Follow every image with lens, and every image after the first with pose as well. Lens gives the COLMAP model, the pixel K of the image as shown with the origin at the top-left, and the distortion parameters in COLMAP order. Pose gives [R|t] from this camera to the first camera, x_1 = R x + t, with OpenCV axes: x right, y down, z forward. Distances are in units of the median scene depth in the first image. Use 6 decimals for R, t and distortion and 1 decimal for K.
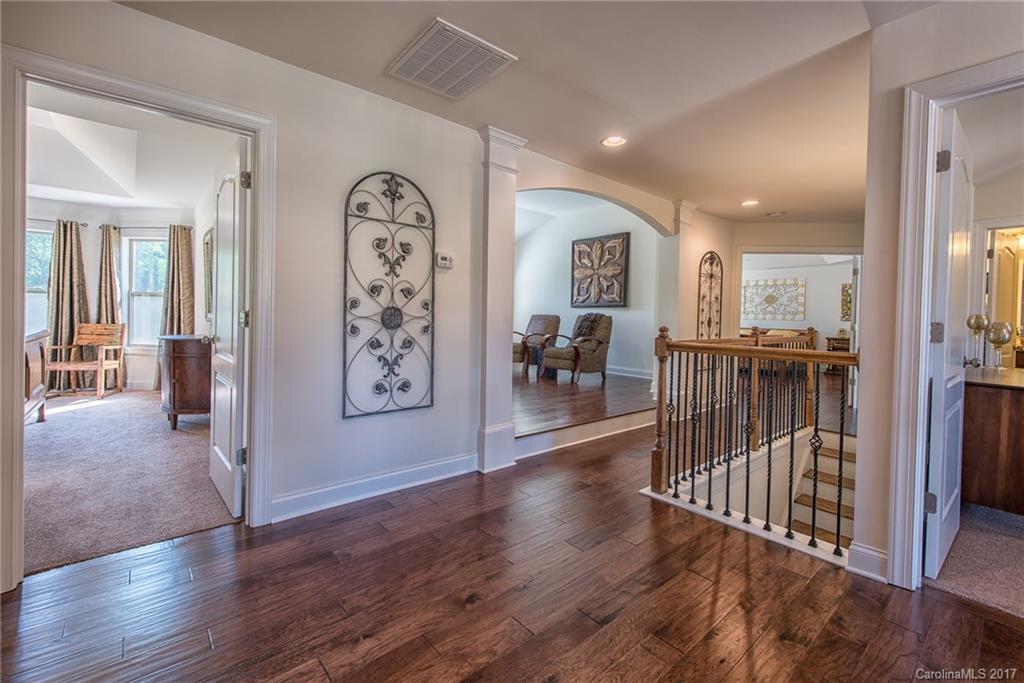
lens RADIAL K [[434.7, 0, 514.9], [0, 434.7, 330.6], [0, 0, 1]] dist [0.000633, -0.000037]
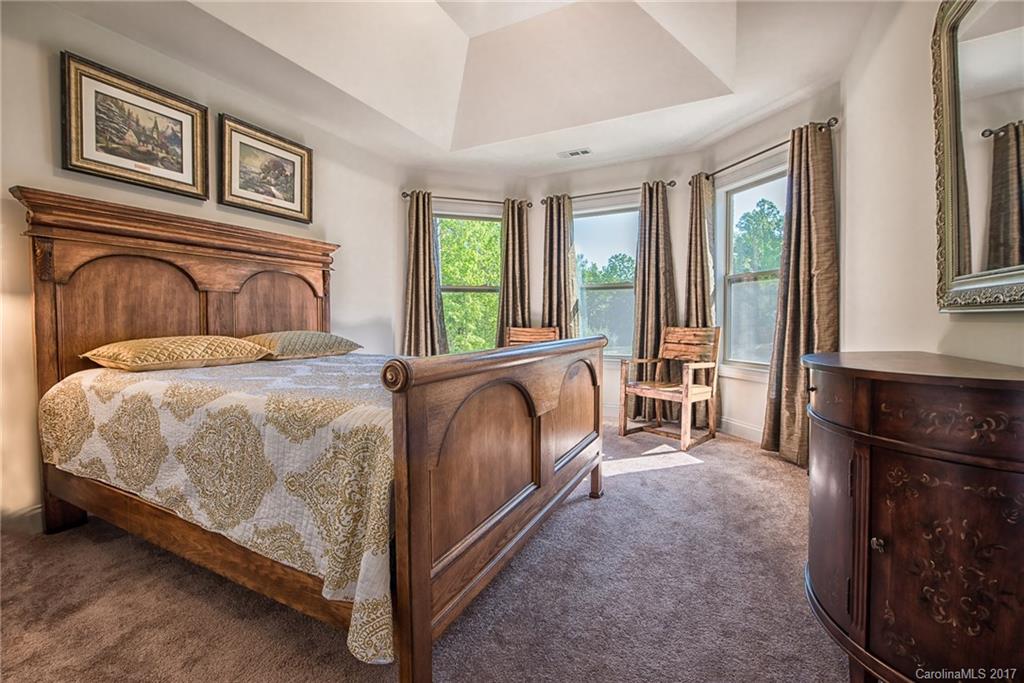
lens RADIAL K [[434.7, 0, 514.9], [0, 434.7, 330.6], [0, 0, 1]] dist [0.000633, -0.000037]
pose [[0.382044, -0.009590, -0.924094, -0.441832], [-0.009462, 0.999853, -0.014288, 0.000821], [0.924096, 0.014202, 0.381897, 0.500242]]
